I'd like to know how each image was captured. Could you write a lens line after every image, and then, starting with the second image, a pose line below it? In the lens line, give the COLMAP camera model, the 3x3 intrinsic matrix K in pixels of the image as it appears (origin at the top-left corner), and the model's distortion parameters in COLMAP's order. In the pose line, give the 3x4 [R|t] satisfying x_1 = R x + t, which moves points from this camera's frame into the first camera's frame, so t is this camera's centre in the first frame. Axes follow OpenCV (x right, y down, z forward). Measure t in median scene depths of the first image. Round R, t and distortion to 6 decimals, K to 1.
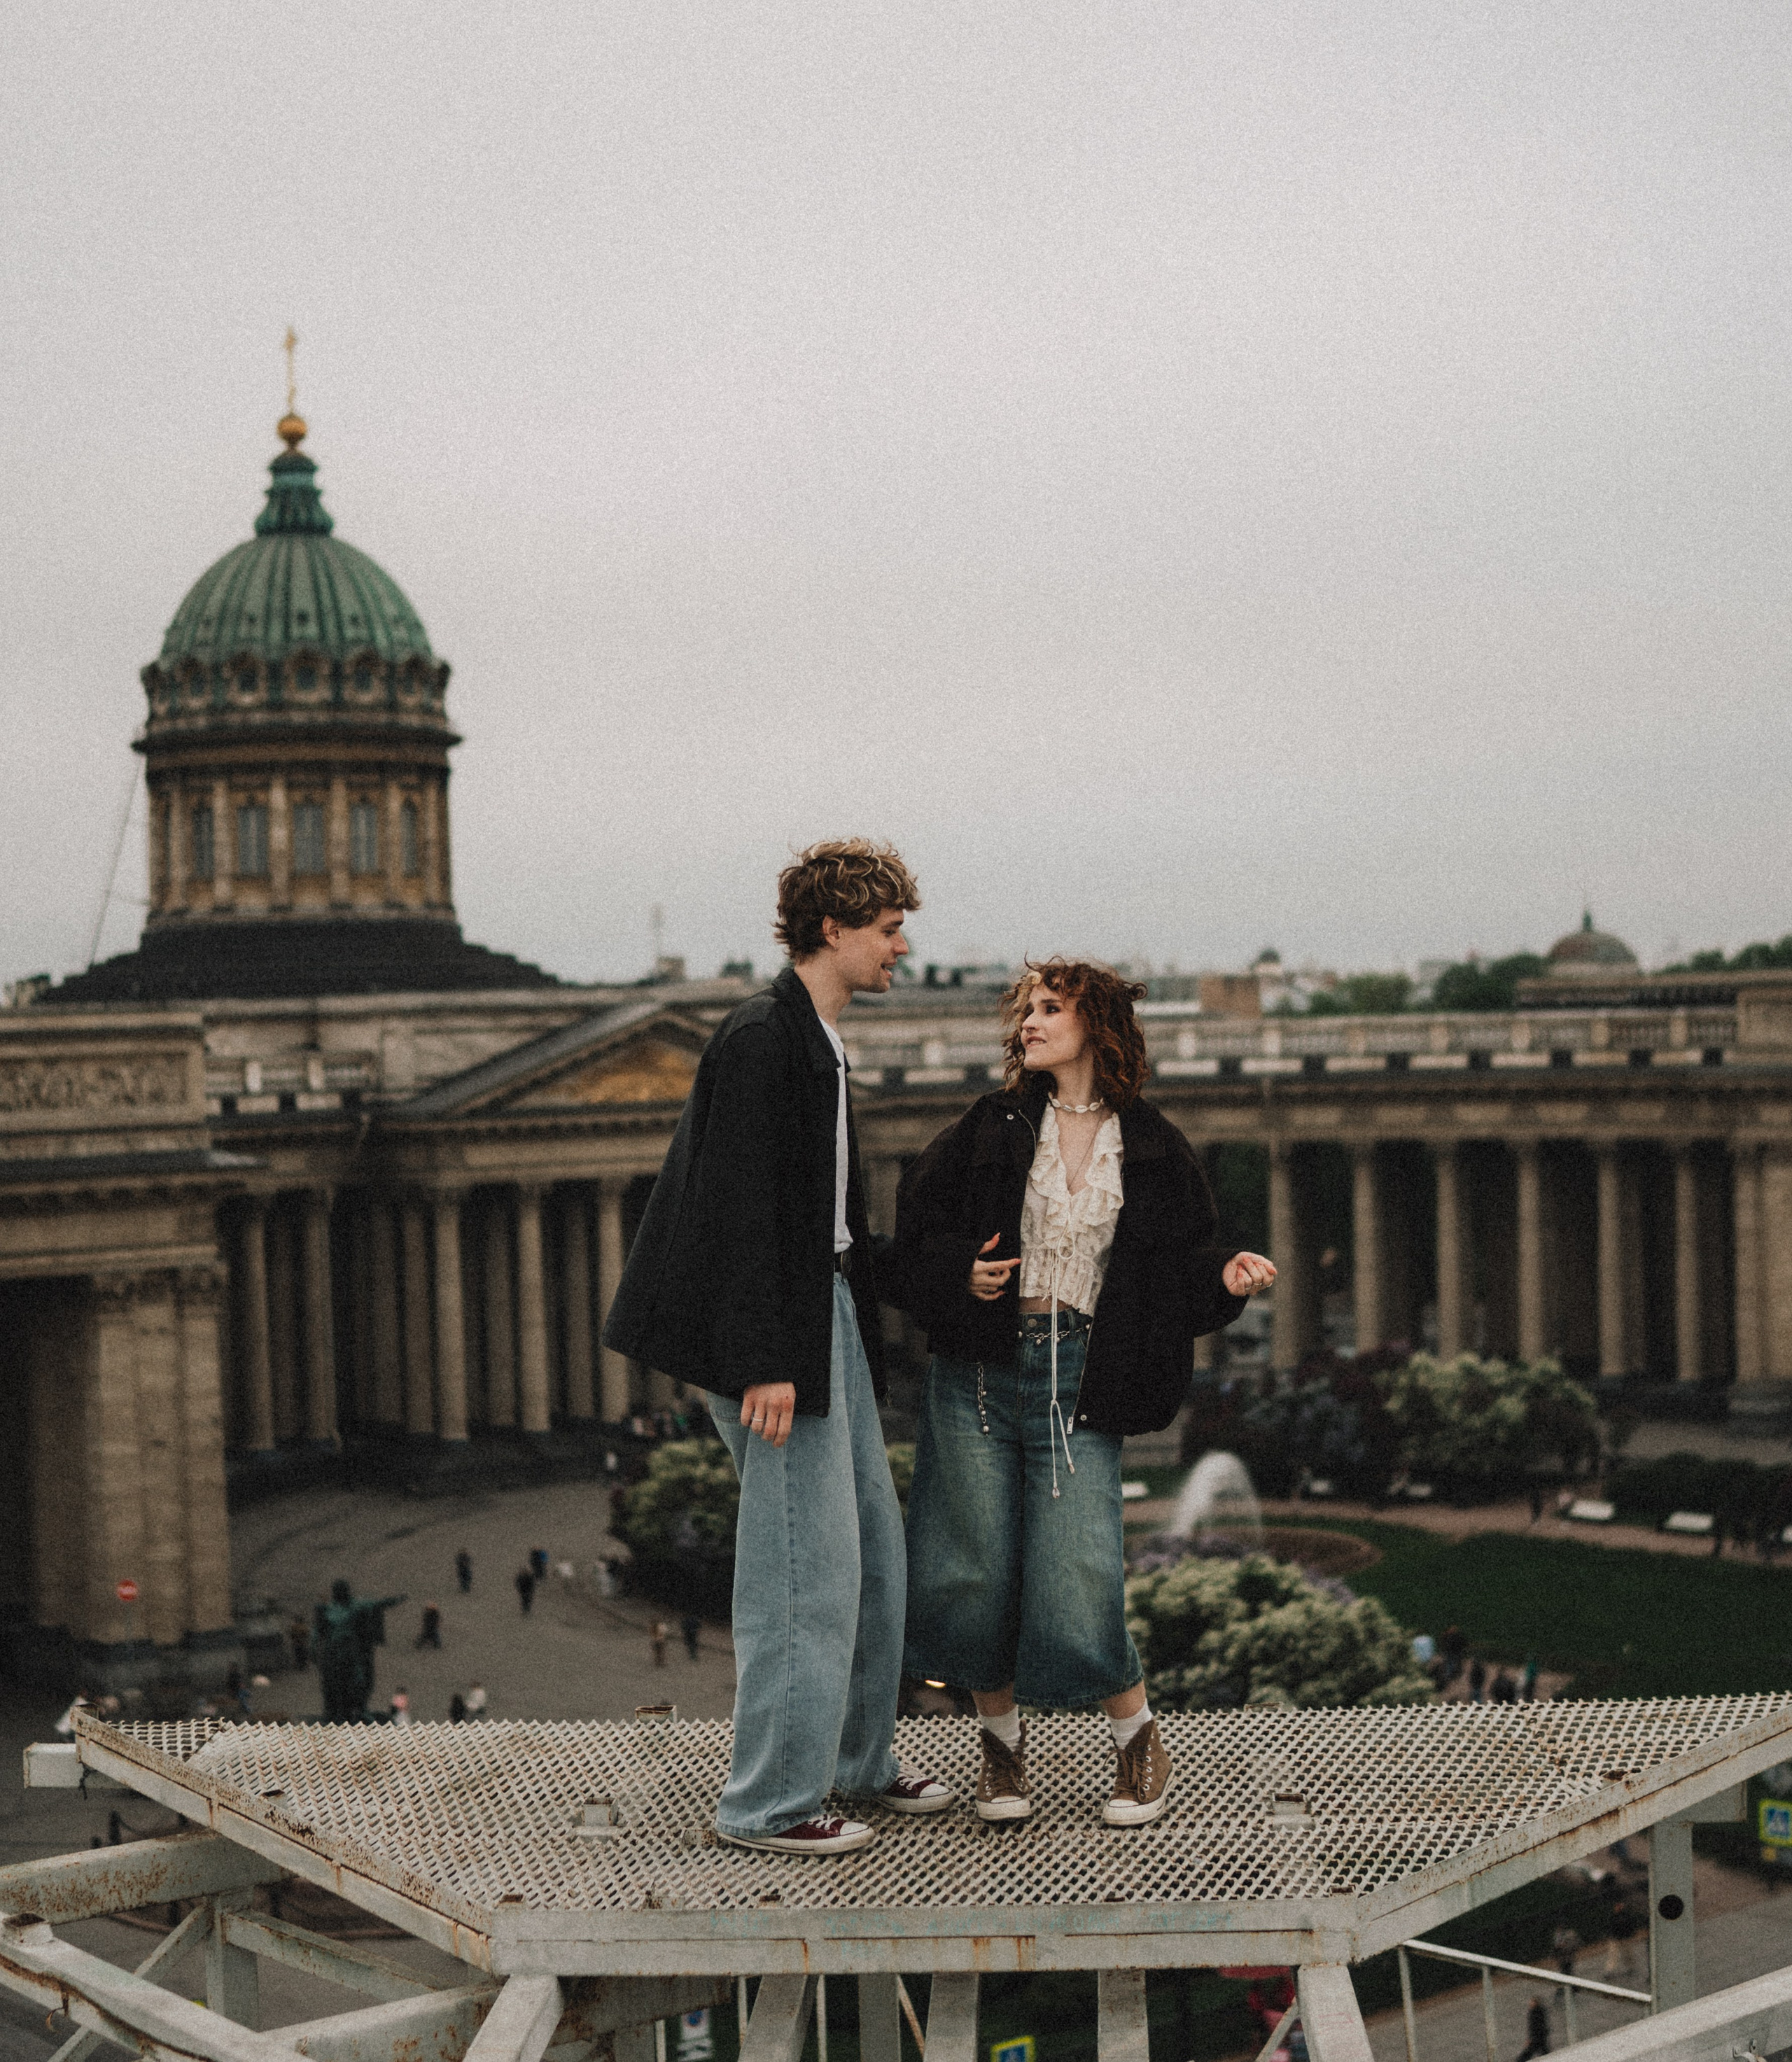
lens RADIAL K [[3435.3, 0, 924.8], [0, 3435.3, 907.3], [0, 0, 1]] dist [-0.154299, 0.000000]
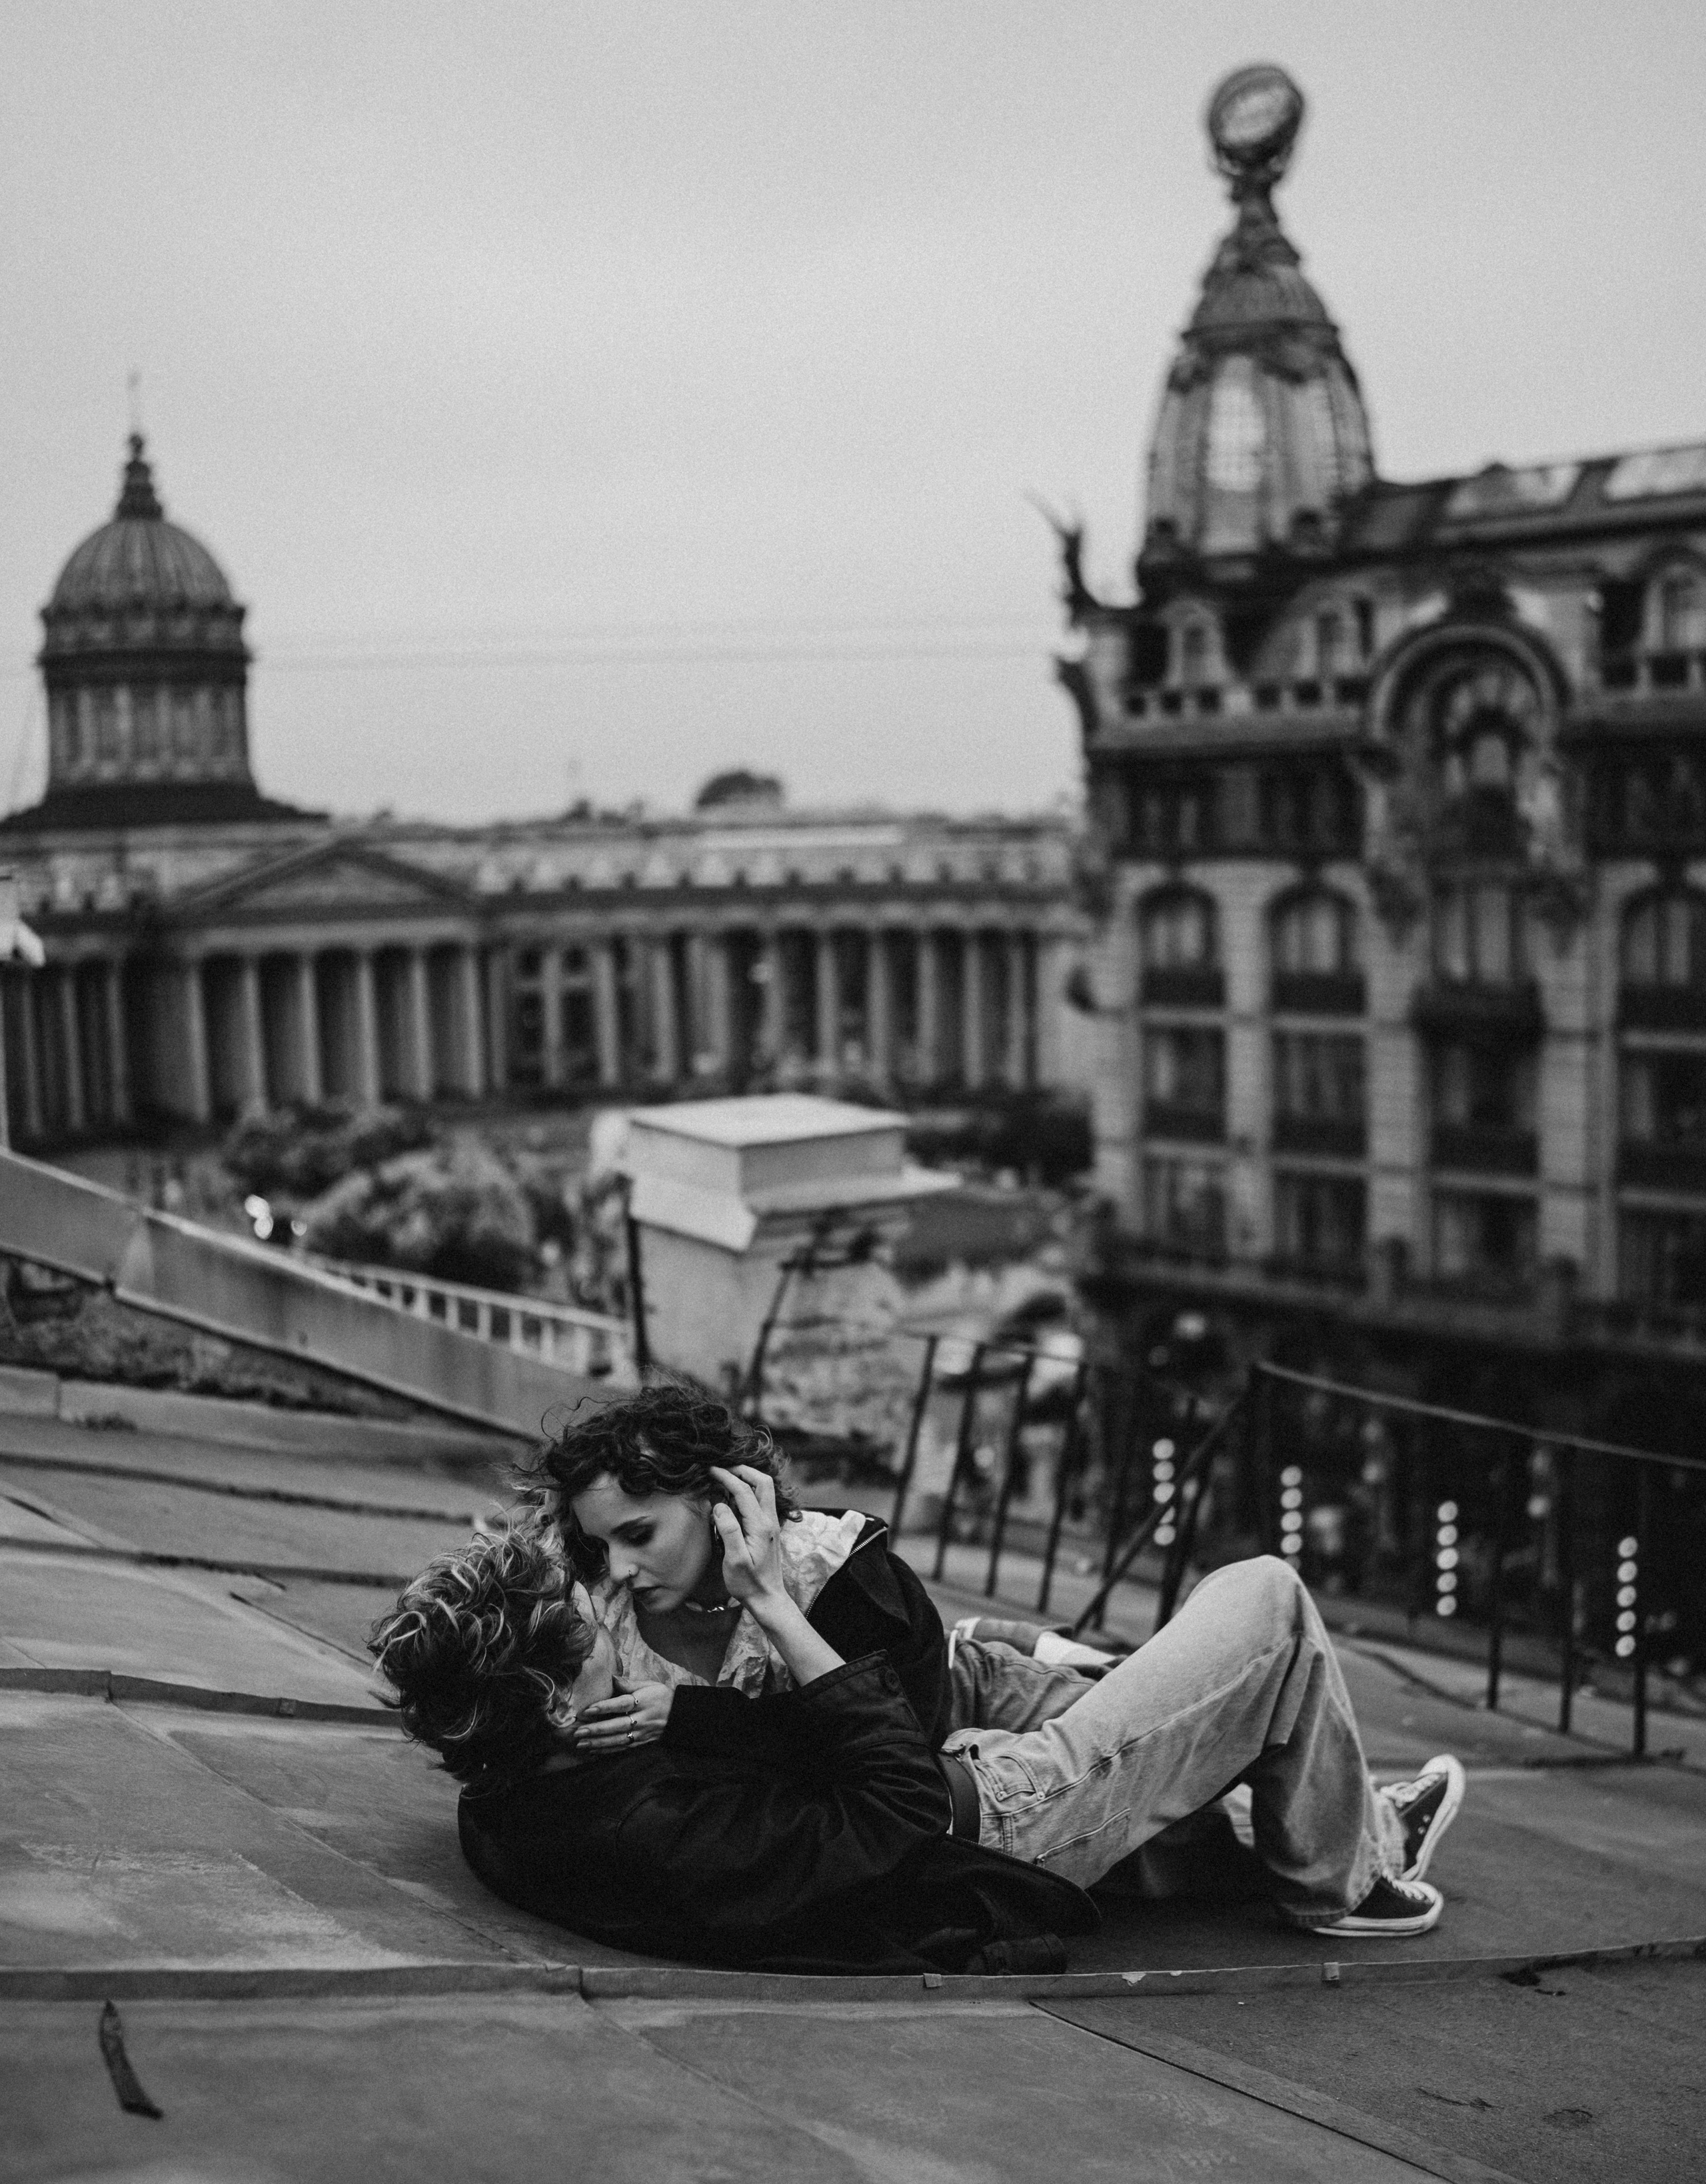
lens RADIAL K [[2759.1, 0, 865.5], [0, 2759.1, 1220.3], [0, 0, 1]] dist [-0.139536, 0.000000]
pose [[0.999589, 0.006885, -0.027823, 0.199766], [-0.002113, 0.985781, 0.168021, -0.008840], [0.028585, -0.167894, 0.985391, -0.231663]]
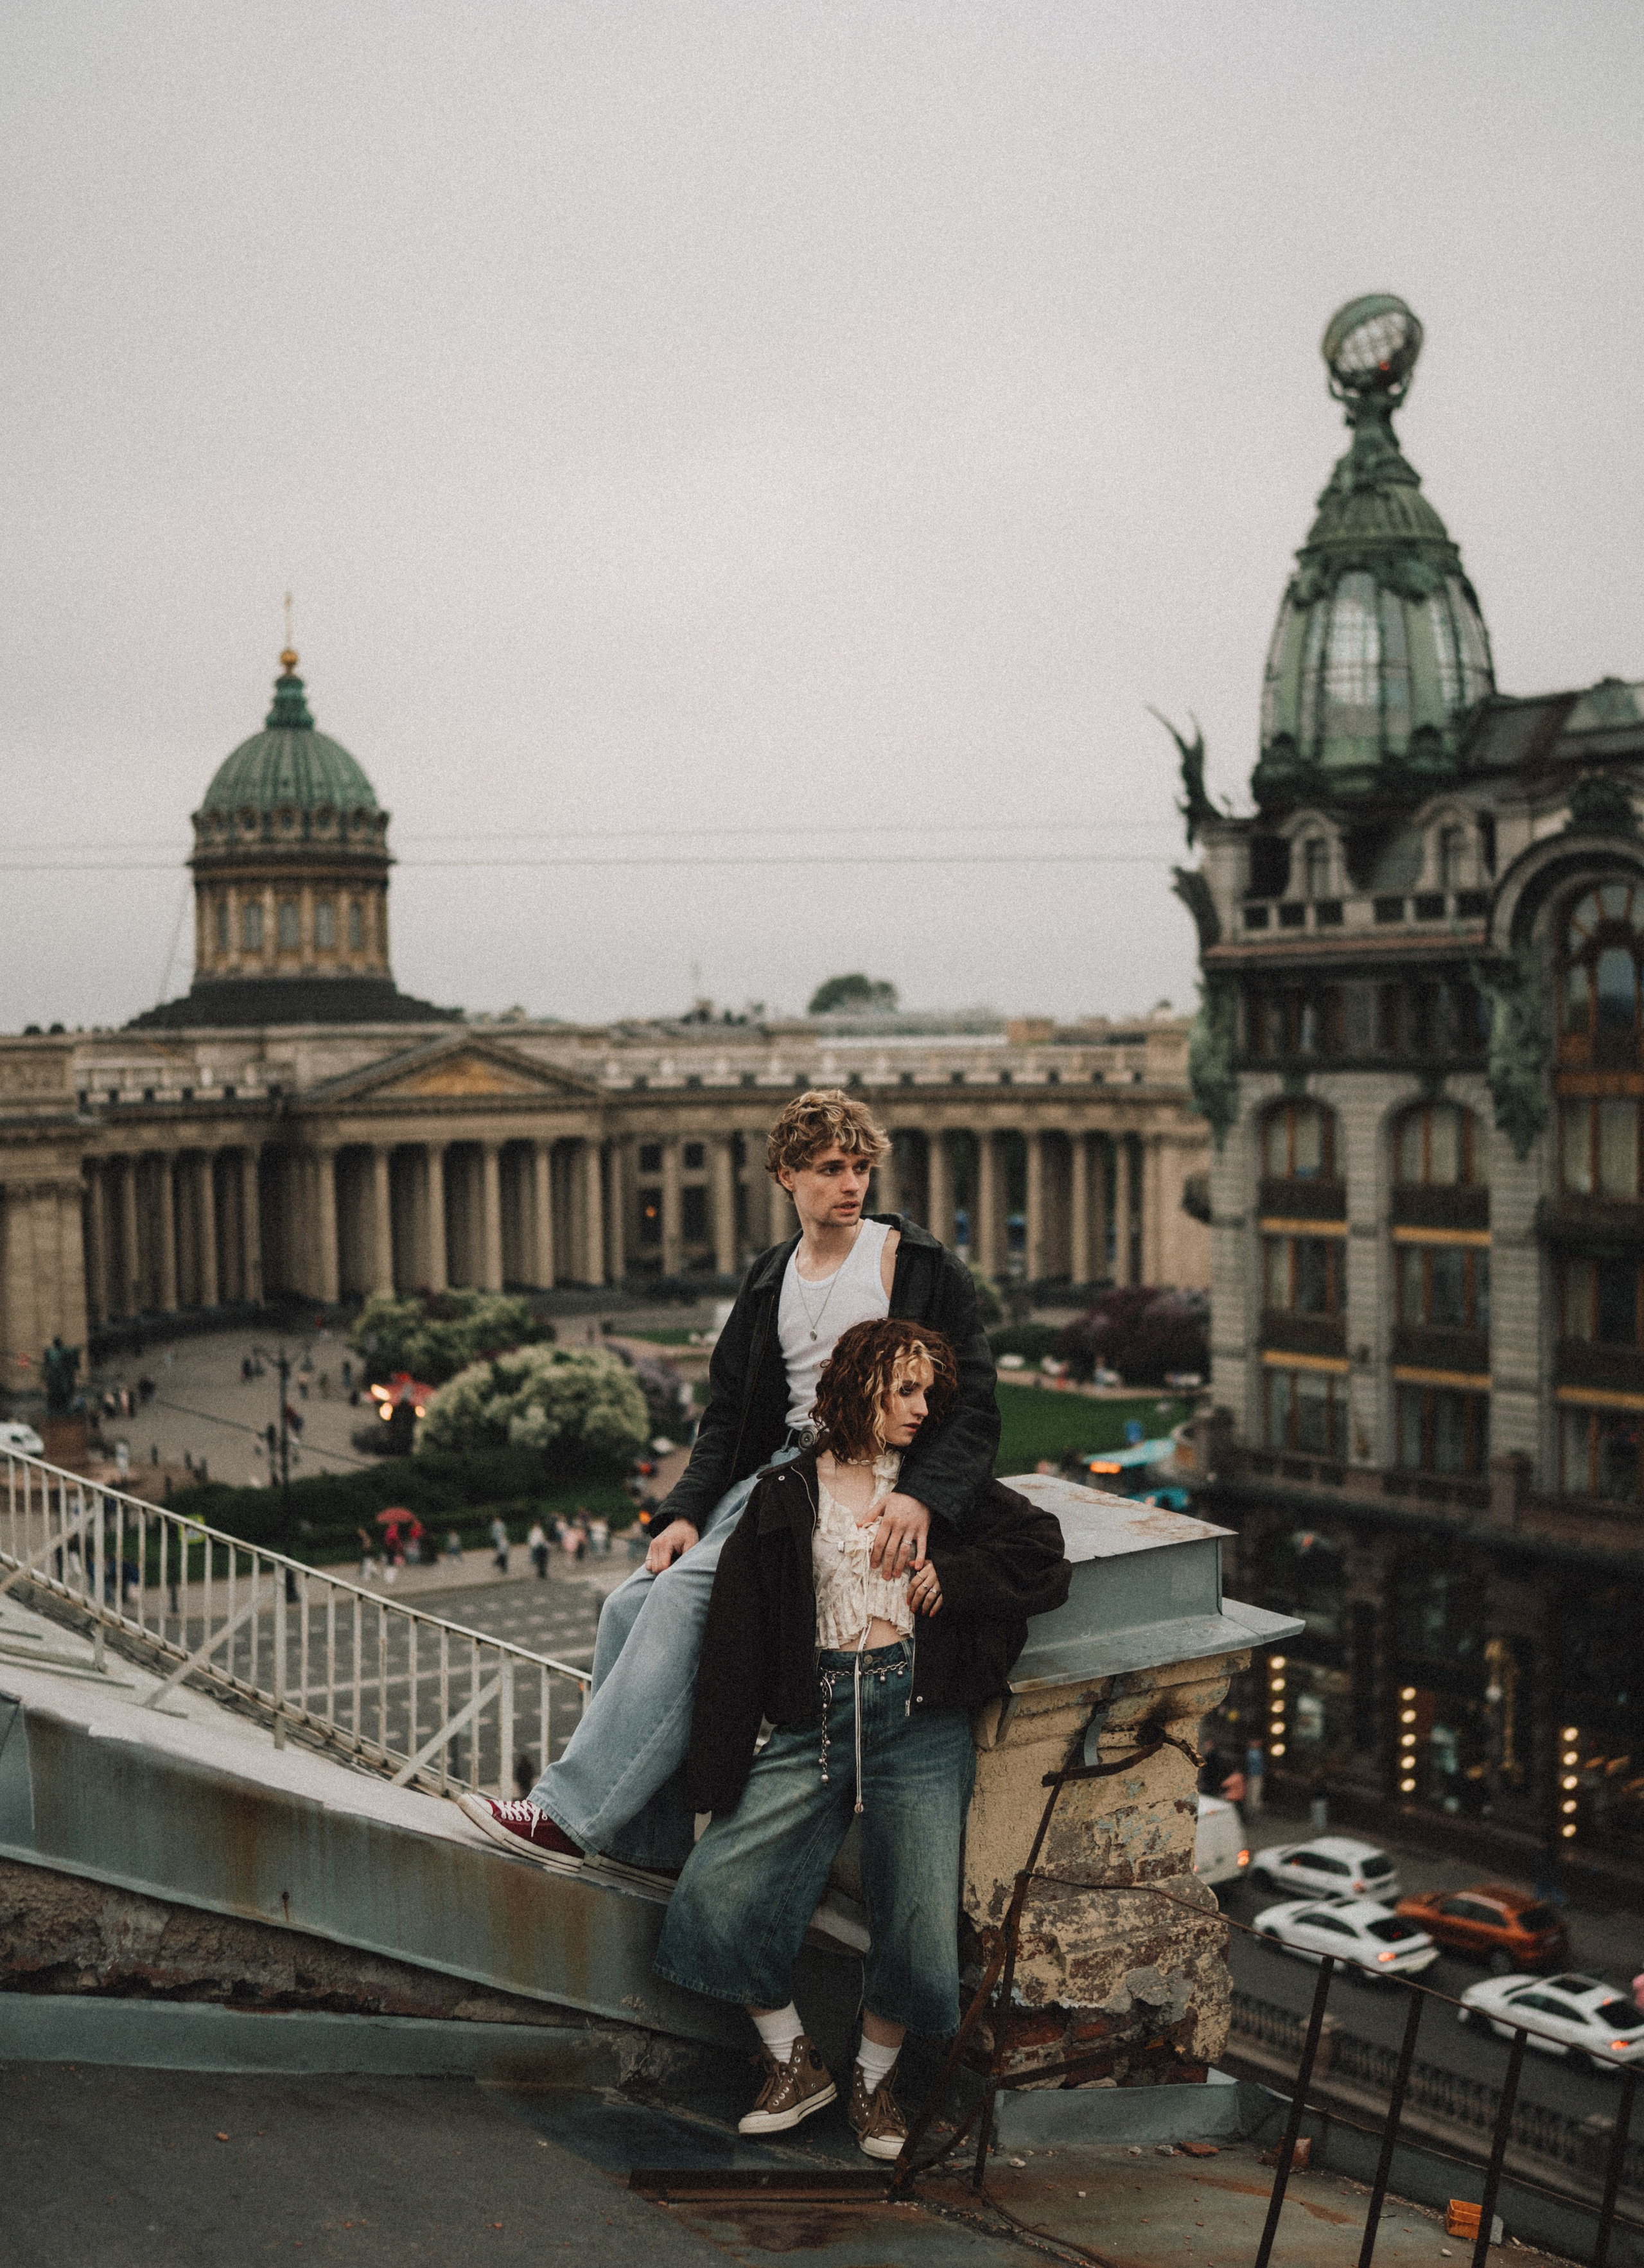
lens RADIAL K [[2647.2, 0, 821.5], [0, 2647.2, 1135.9], [0, 0, 1]] dist [-0.151657, 0.000000]
pose [[0.996271, 0.016725, -0.084642, 0.196940], [-0.011036, 0.997676, 0.067241, -0.008965], [0.085570, -0.066056, 0.994140, -0.213806]]
